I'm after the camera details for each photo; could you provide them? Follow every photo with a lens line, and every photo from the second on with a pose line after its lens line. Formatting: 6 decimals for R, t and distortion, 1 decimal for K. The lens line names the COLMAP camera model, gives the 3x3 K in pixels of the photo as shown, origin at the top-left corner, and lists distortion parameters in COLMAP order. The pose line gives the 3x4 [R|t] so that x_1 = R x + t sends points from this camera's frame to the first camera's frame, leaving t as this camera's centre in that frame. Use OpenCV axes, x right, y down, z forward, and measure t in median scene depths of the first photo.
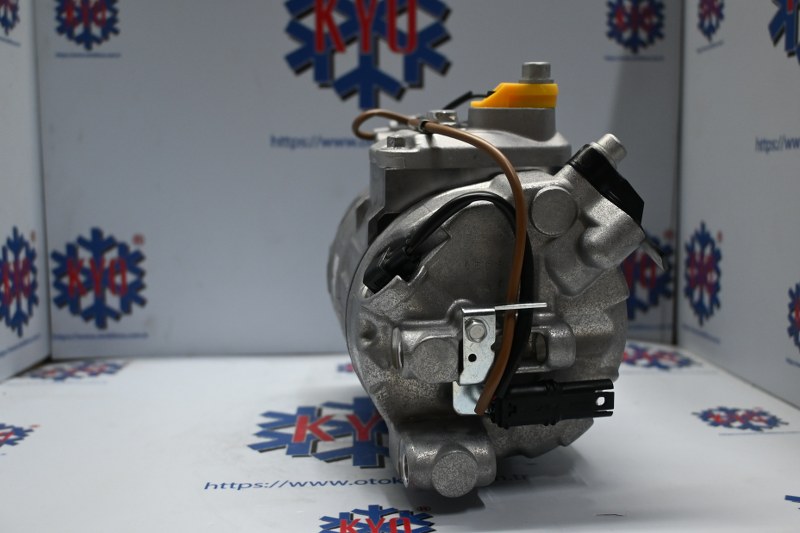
lens RADIAL K [[886.1, 0, 400.0], [0, 886.1, 266.5], [0, 0, 1]] dist [0.047135, -0.096565]
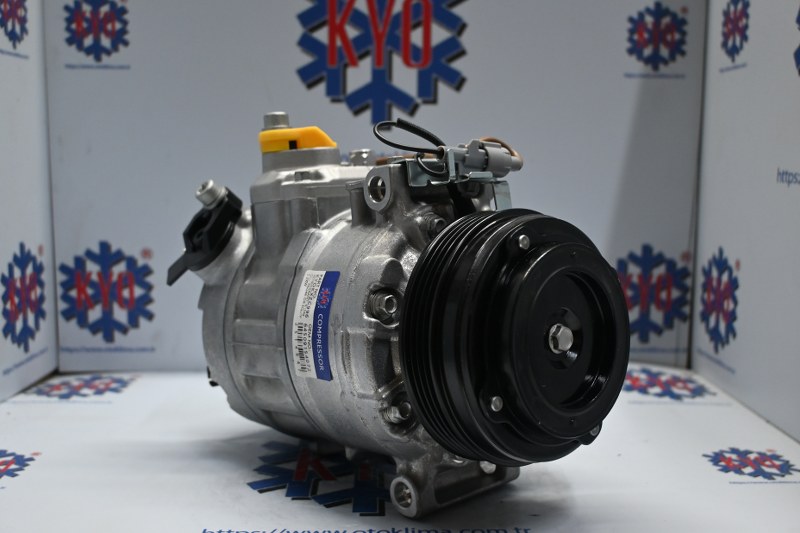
lens RADIAL K [[886.1, 0, 400.0], [0, 886.1, 266.5], [0, 0, 1]] dist [0.047135, -0.096565]
pose [[0.999577, 0.018606, -0.022354, 0.010852], [-0.017995, 0.999467, 0.027222, -0.049199], [0.022849, -0.026809, 0.999379, 0.016152]]
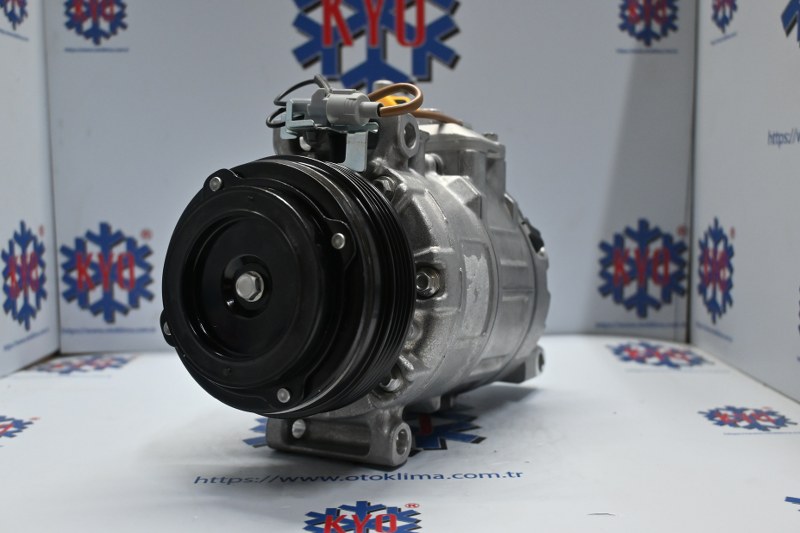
lens RADIAL K [[886.1, 0, 400.0], [0, 886.1, 266.5], [0, 0, 1]] dist [0.047135, -0.096565]
pose [[0.999432, 0.004046, -0.033449, 0.025633], [-0.004007, 0.999991, 0.001235, 0.003830], [0.033453, -0.001101, 0.999440, 0.009386]]
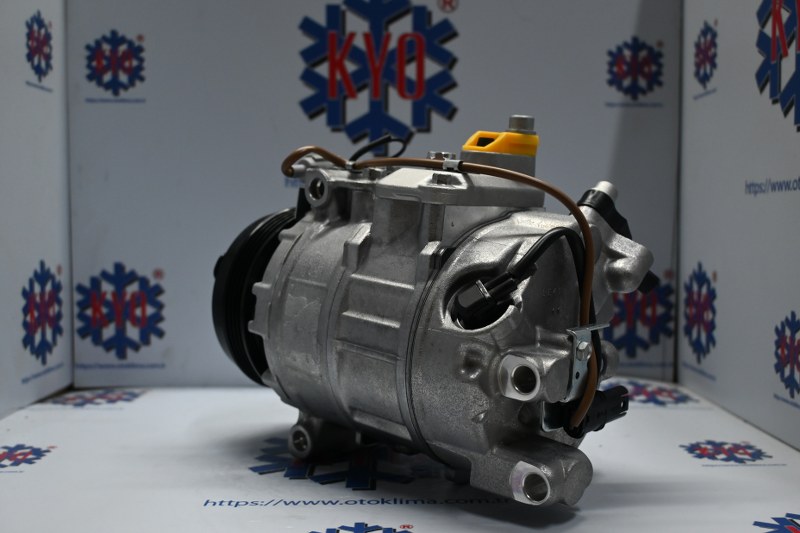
lens RADIAL K [[886.1, 0, 400.0], [0, 886.1, 266.5], [0, 0, 1]] dist [0.047135, -0.096565]
pose [[0.999265, 0.009469, -0.037156, 0.031563], [-0.011217, 0.998826, -0.047123, 0.007357], [0.036666, 0.047505, 0.998198, -0.041188]]
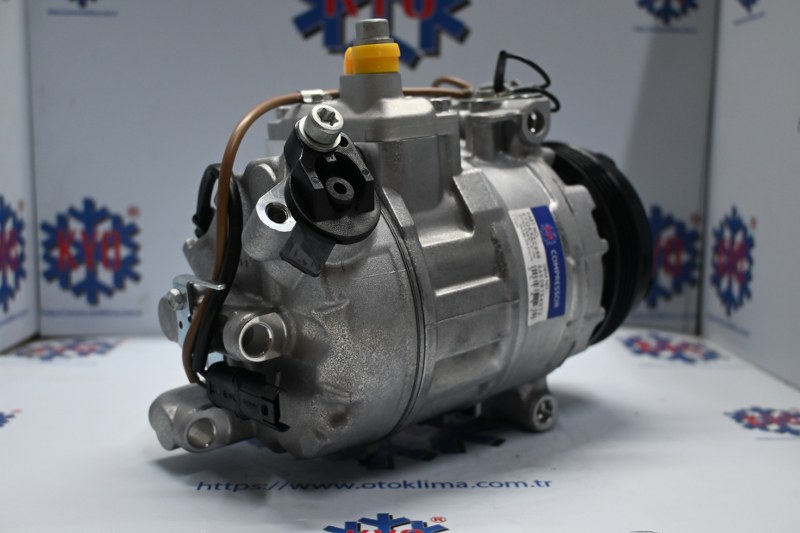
lens RADIAL K [[886.1, 0, 400.0], [0, 886.1, 266.5], [0, 0, 1]] dist [0.047135, -0.096565]
pose [[0.999739, 0.022804, -0.001014, -0.009805], [-0.022766, 0.999340, 0.028300, -0.005294], [0.001659, -0.028269, 0.999599, 0.058673]]
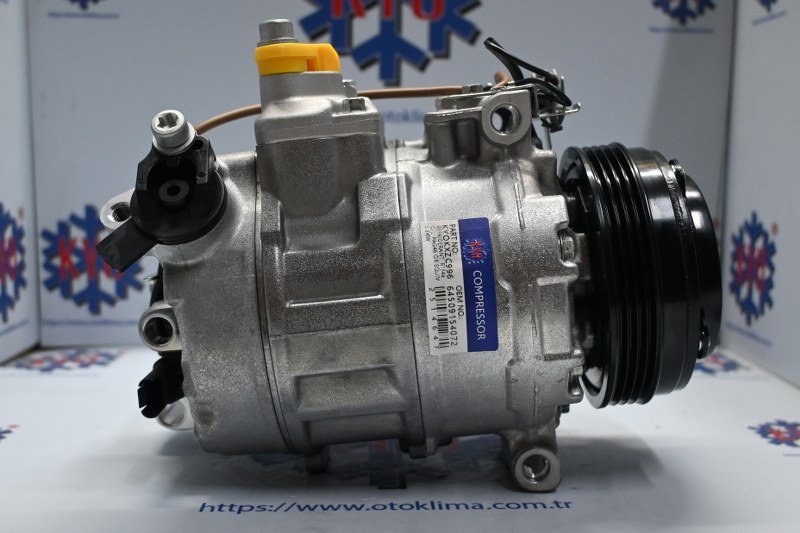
lens RADIAL K [[886.1, 0, 400.0], [0, 886.1, 266.5], [0, 0, 1]] dist [0.047135, -0.096565]
pose [[0.999757, 0.020445, -0.008295, -0.013216], [-0.020246, 0.999520, 0.023470, -0.008139], [0.008771, -0.023296, 0.999690, 0.084737]]
